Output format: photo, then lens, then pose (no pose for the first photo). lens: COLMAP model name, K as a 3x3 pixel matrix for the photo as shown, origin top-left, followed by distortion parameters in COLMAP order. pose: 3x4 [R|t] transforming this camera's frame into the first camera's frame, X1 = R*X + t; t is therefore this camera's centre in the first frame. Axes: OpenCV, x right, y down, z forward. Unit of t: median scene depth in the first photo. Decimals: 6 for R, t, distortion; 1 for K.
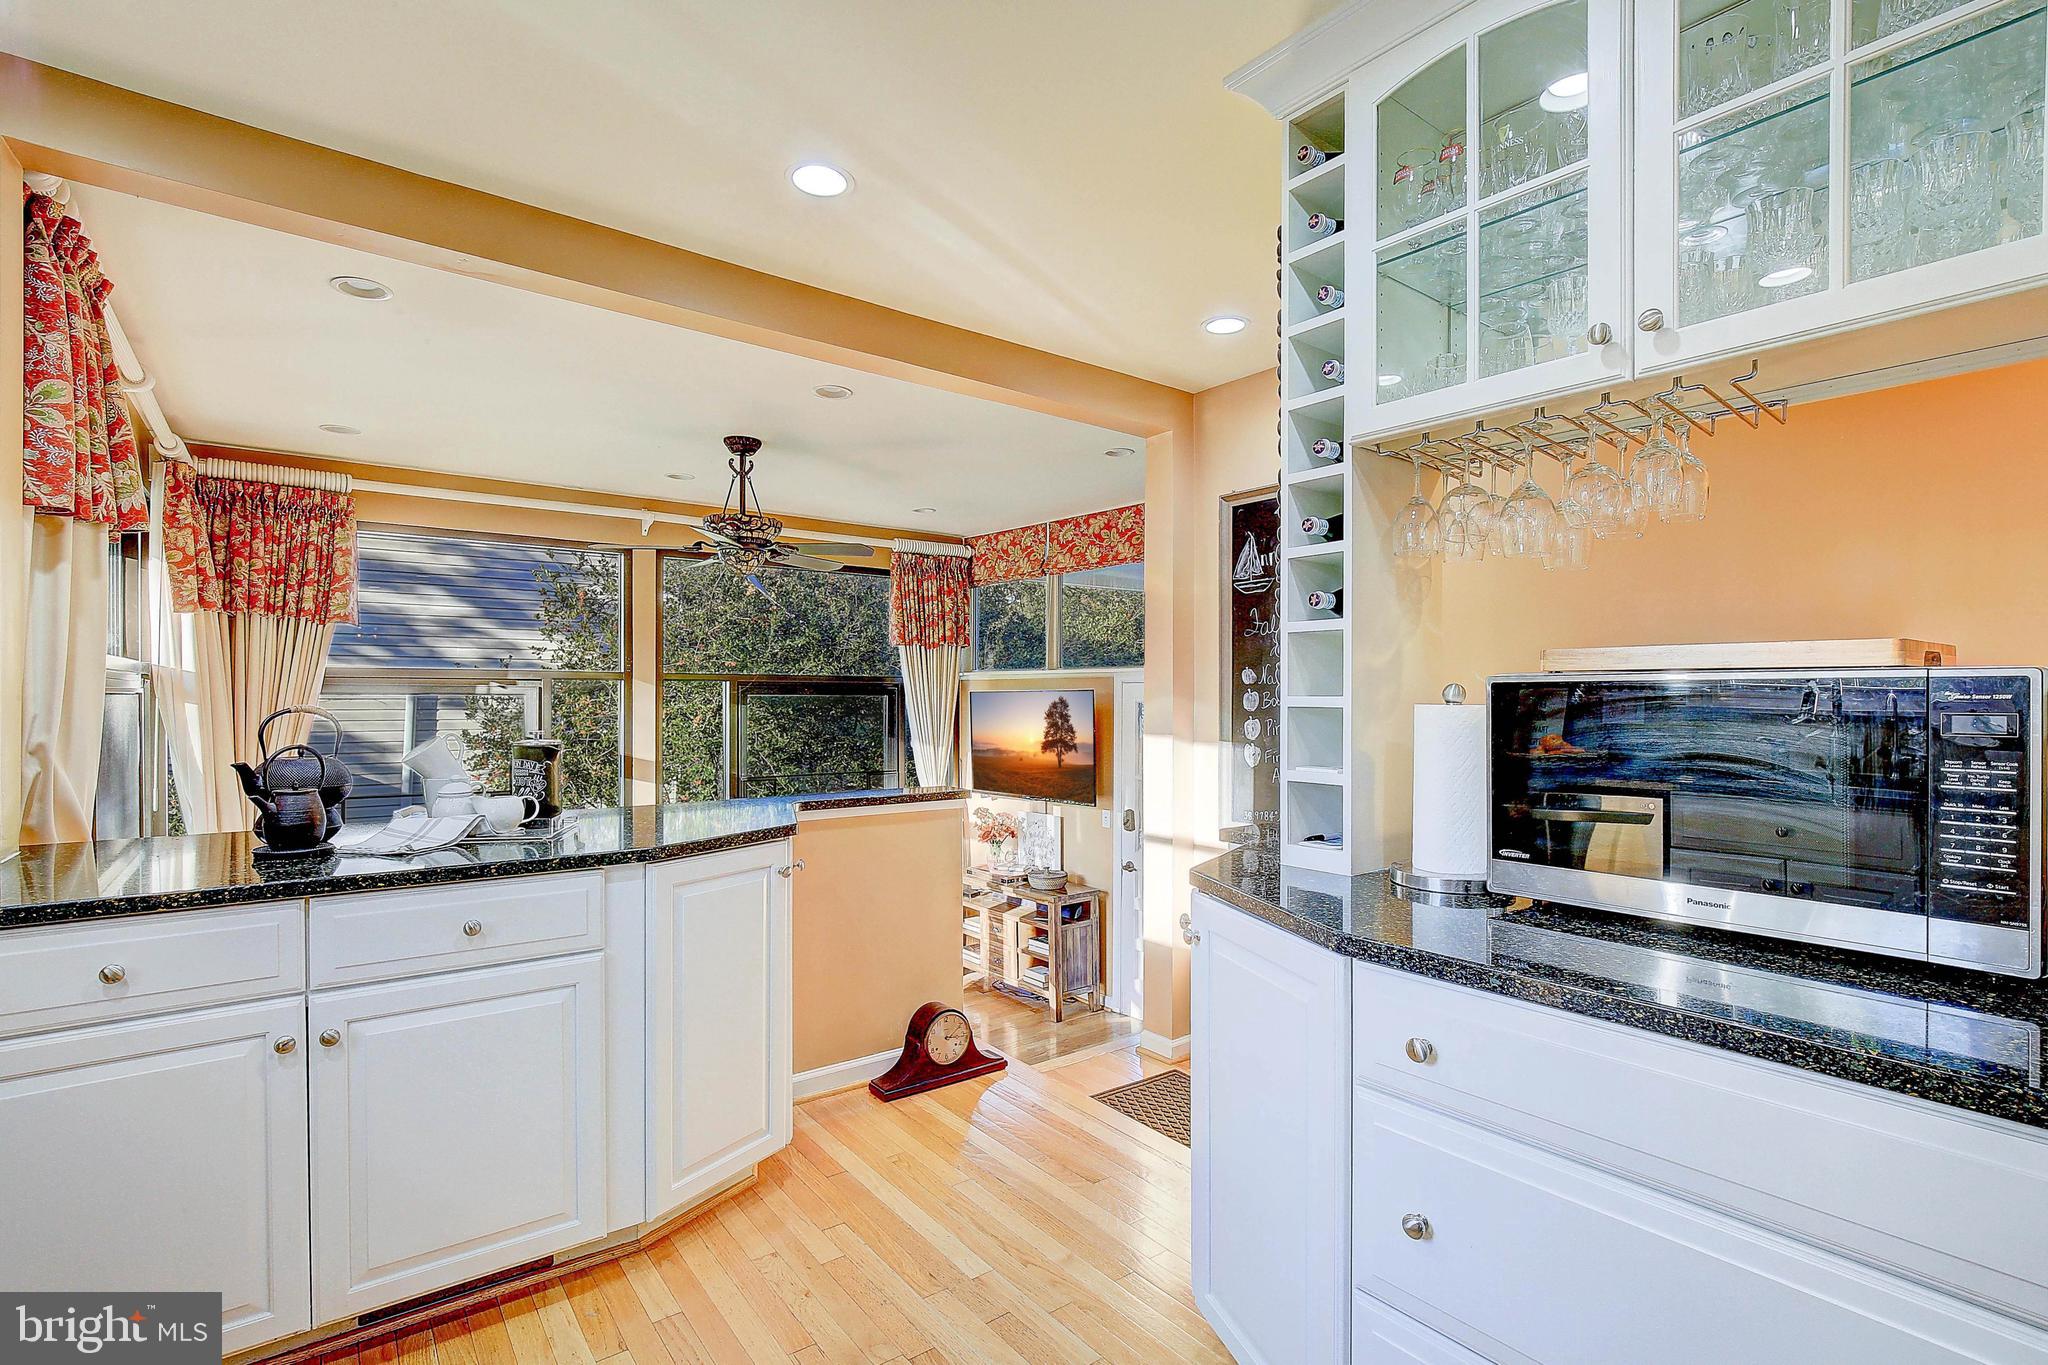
lens RADIAL K [[951.7, 0, 1038.9], [0, 951.7, 695.5], [0, 0, 1]] dist [-0.010904, 0.002092]
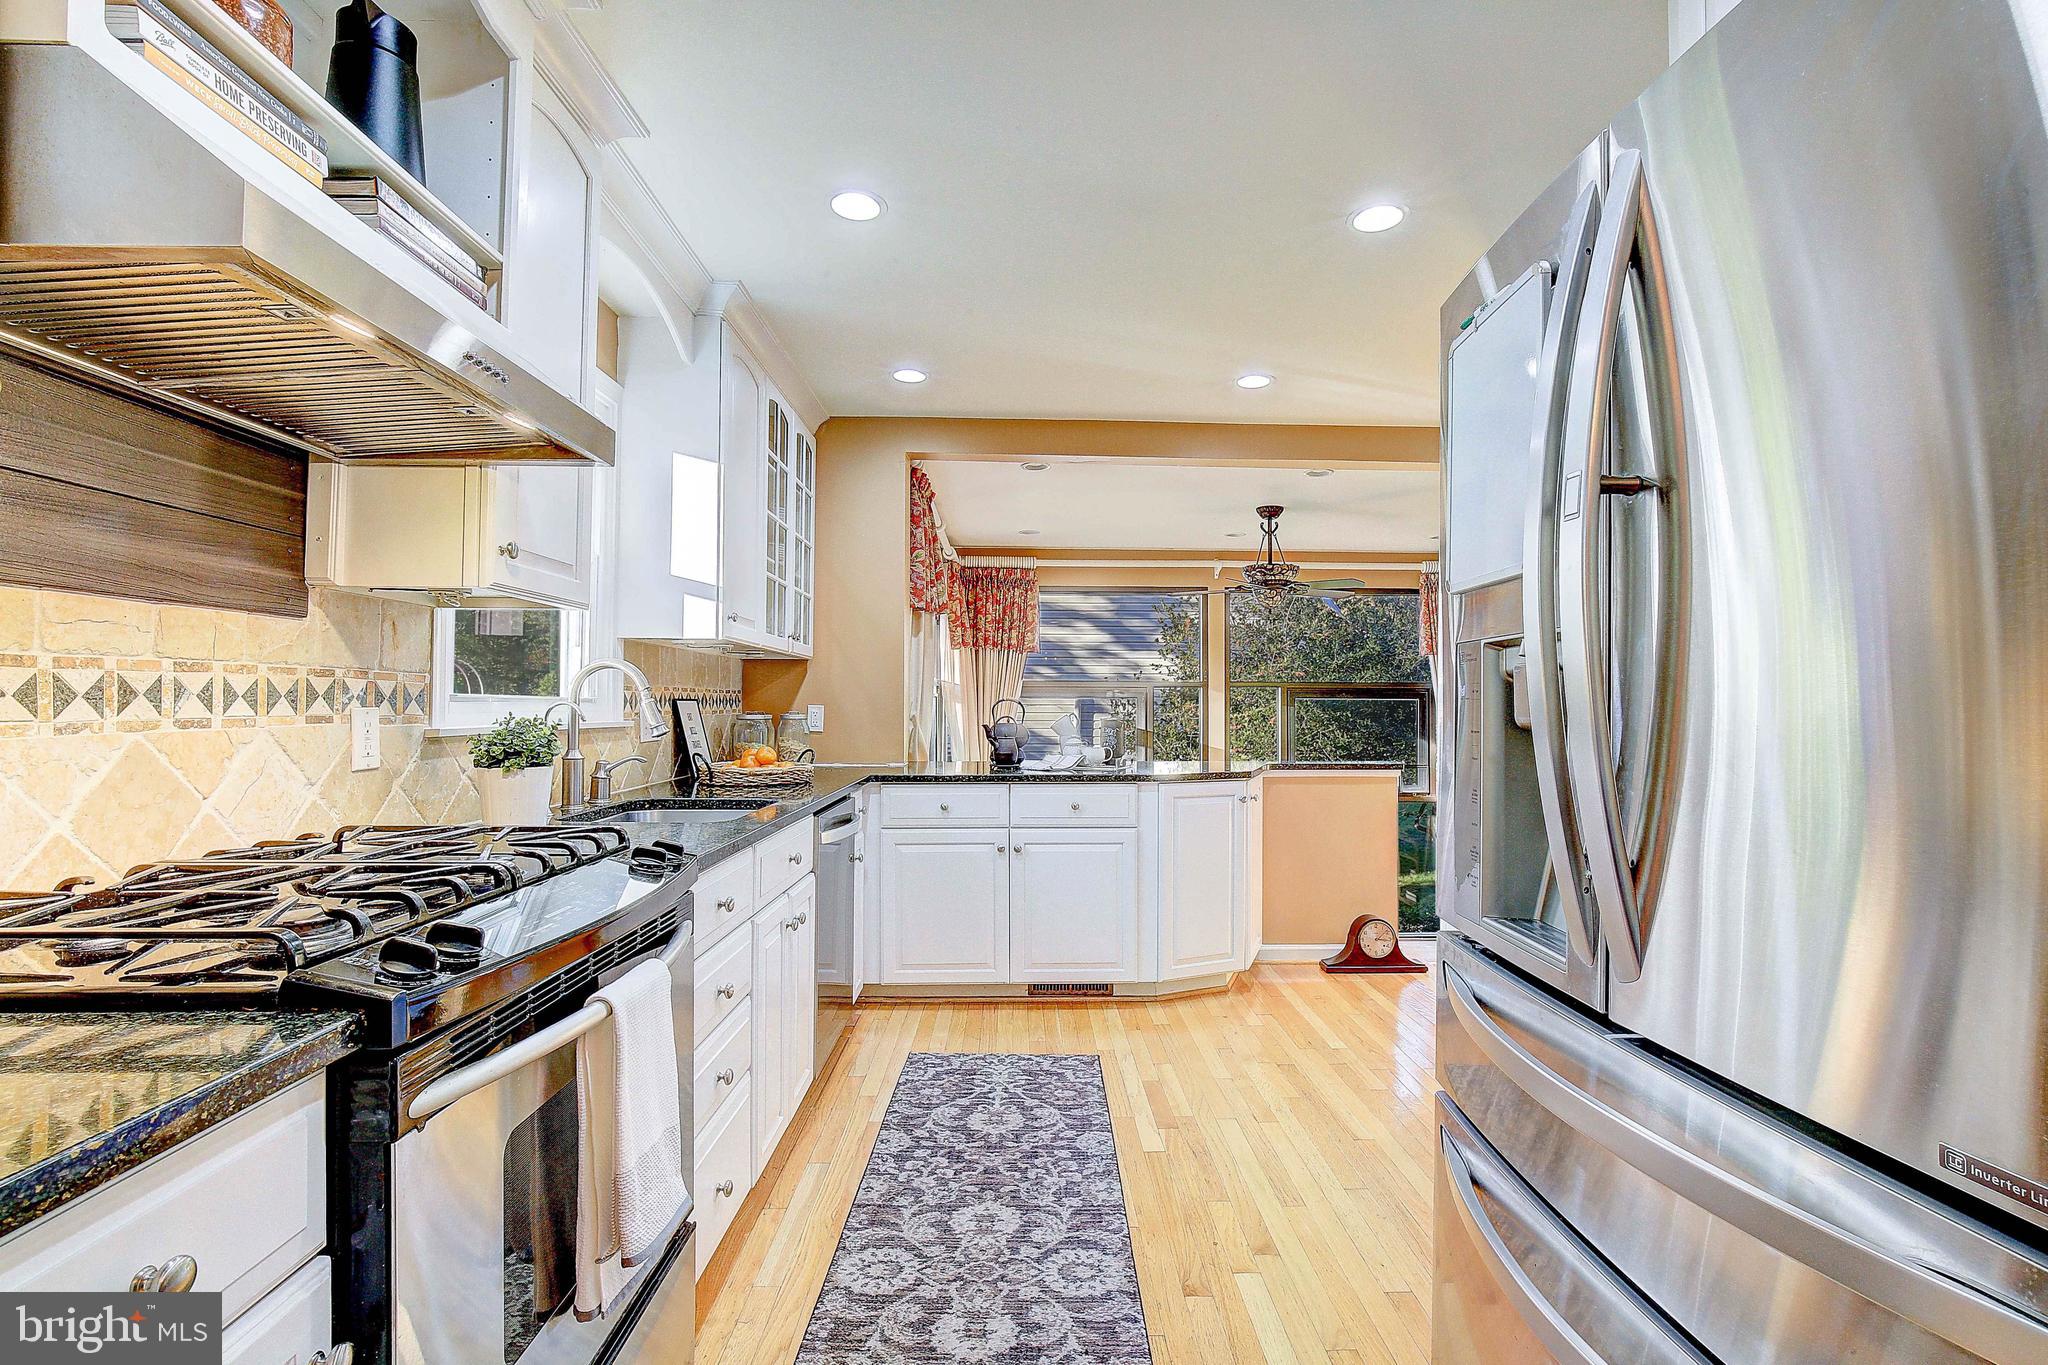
lens RADIAL K [[951.7, 0, 1041.3], [0, 951.7, 700.3], [0, 0, 1]] dist [-0.010904, 0.002092]
pose [[0.806849, -0.002410, -0.590753, 0.236405], [-0.001645, 0.999979, -0.006327, 0.014631], [0.590756, 0.006076, 0.806828, -0.295866]]
